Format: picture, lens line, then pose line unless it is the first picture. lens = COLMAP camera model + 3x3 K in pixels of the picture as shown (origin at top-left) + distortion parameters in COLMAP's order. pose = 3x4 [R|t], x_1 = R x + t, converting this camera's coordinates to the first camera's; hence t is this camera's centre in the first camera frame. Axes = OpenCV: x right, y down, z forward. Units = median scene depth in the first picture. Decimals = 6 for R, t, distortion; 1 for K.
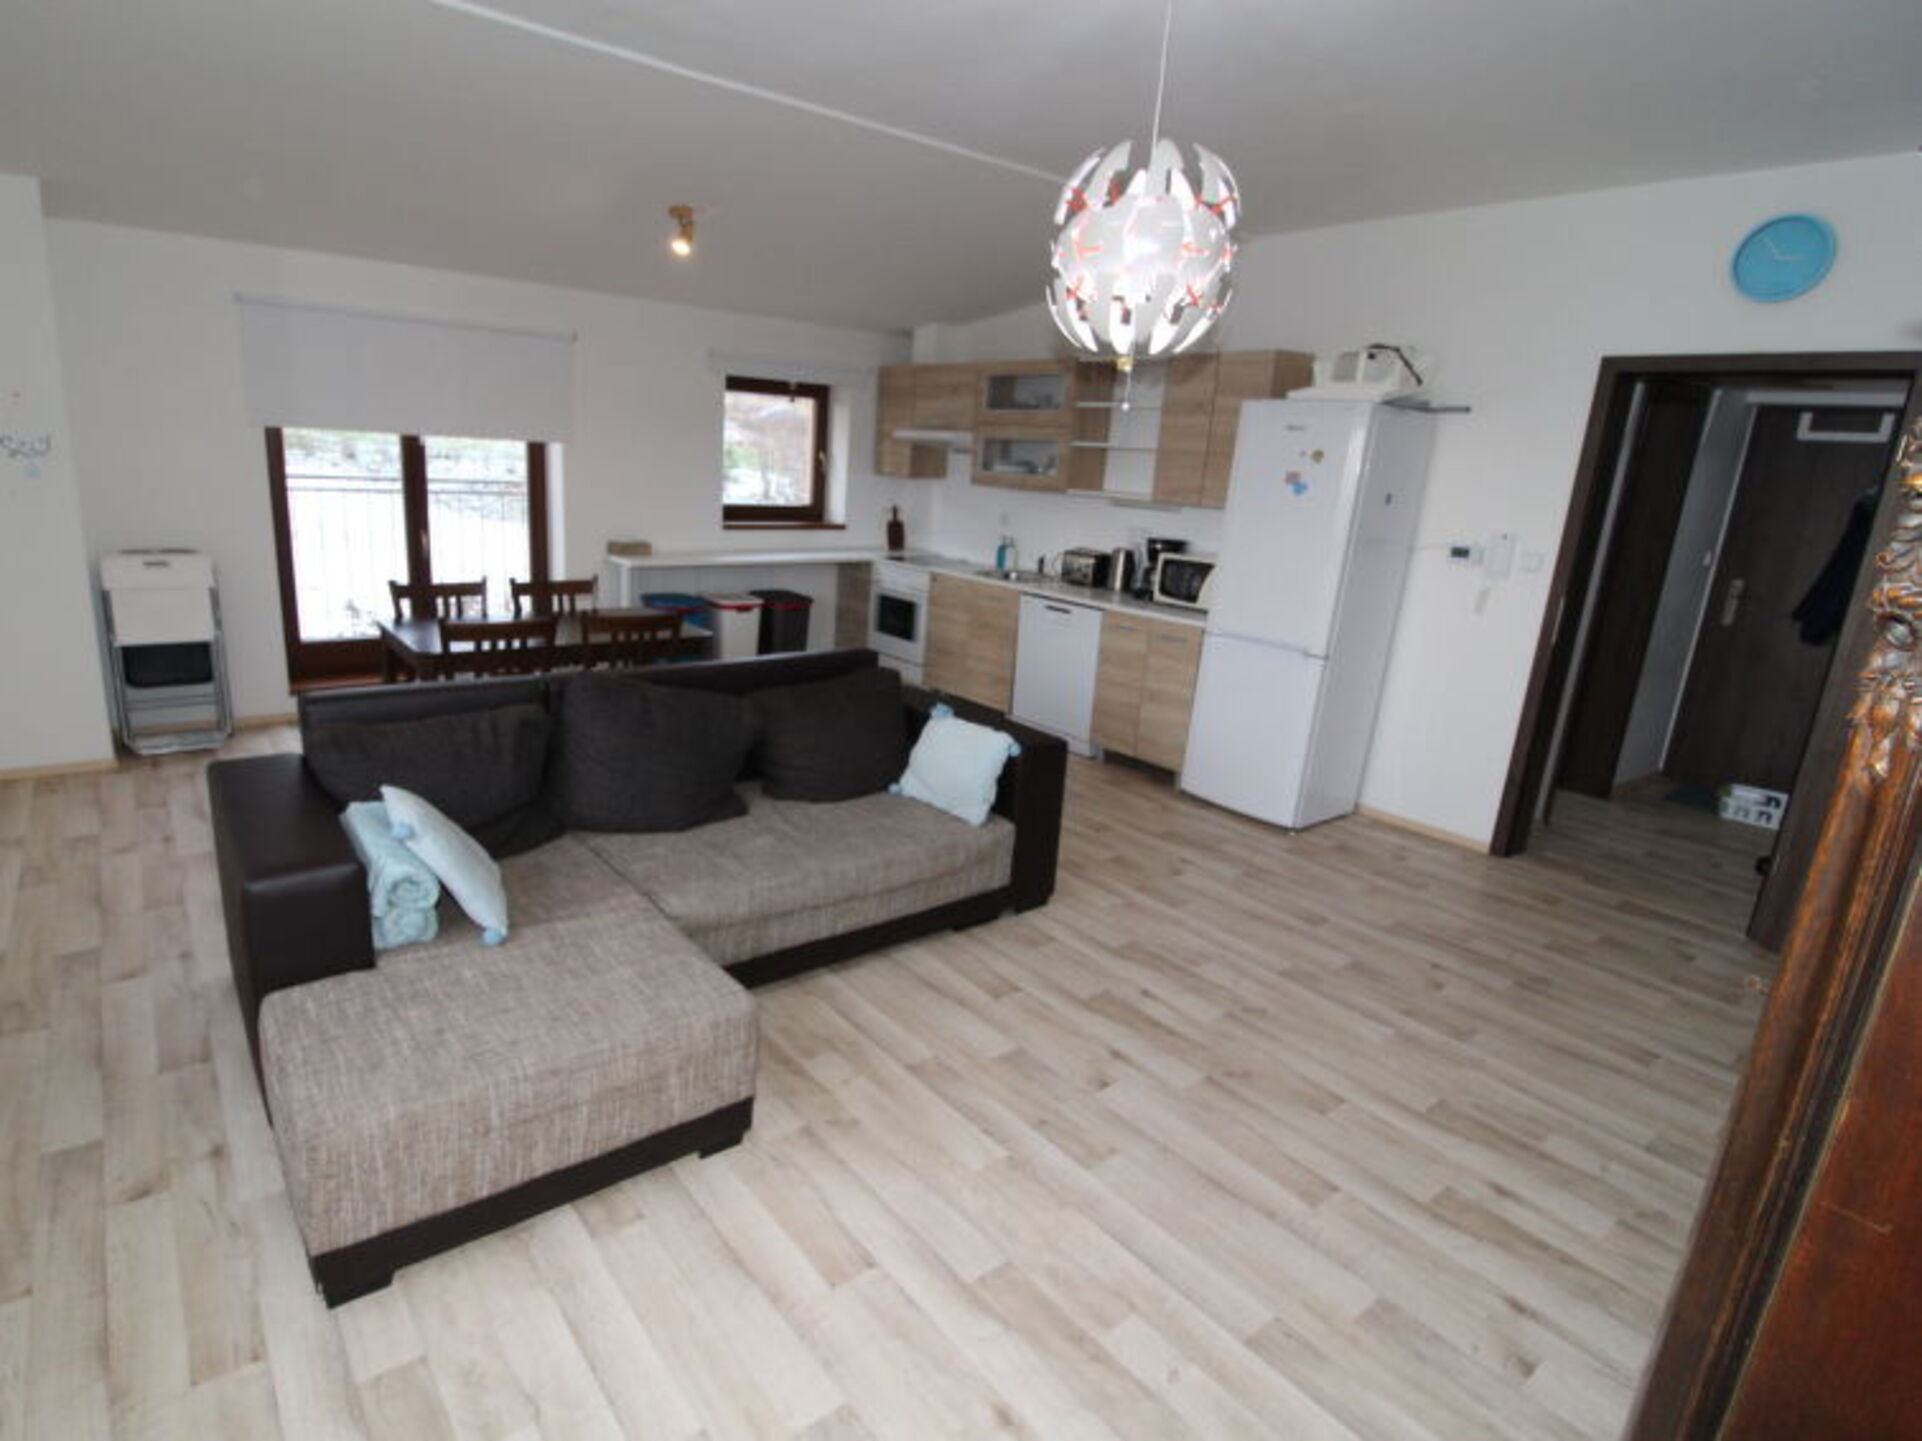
lens RADIAL K [[964.9, 0, 961.0], [0, 964.9, 720.5], [0, 0, 1]] dist [-0.030398, -0.000215]
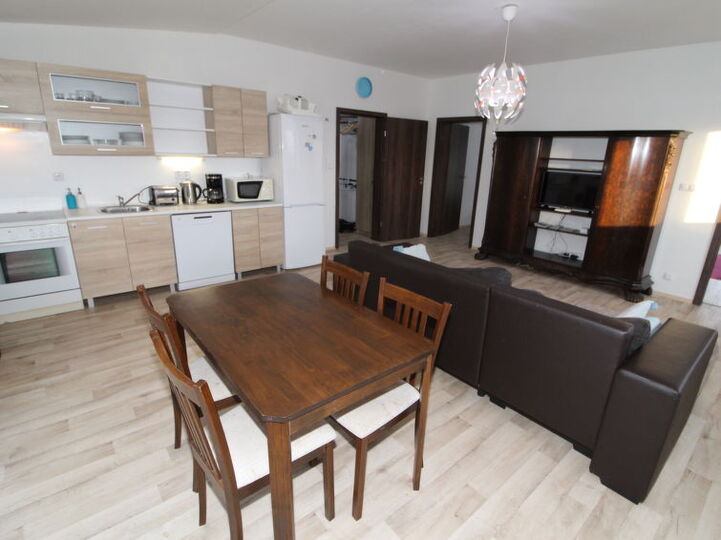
lens RADIAL K [[362.0, 0, 360.5], [0, 362.0, 270.0], [0, 0, 1]] dist [-0.030398, -0.000215]
pose [[0.038295, -0.391619, 0.919330, -0.548068], [0.217015, 0.901307, 0.374901, -0.205659], [-0.975417, 0.185152, 0.119503, 0.573095]]
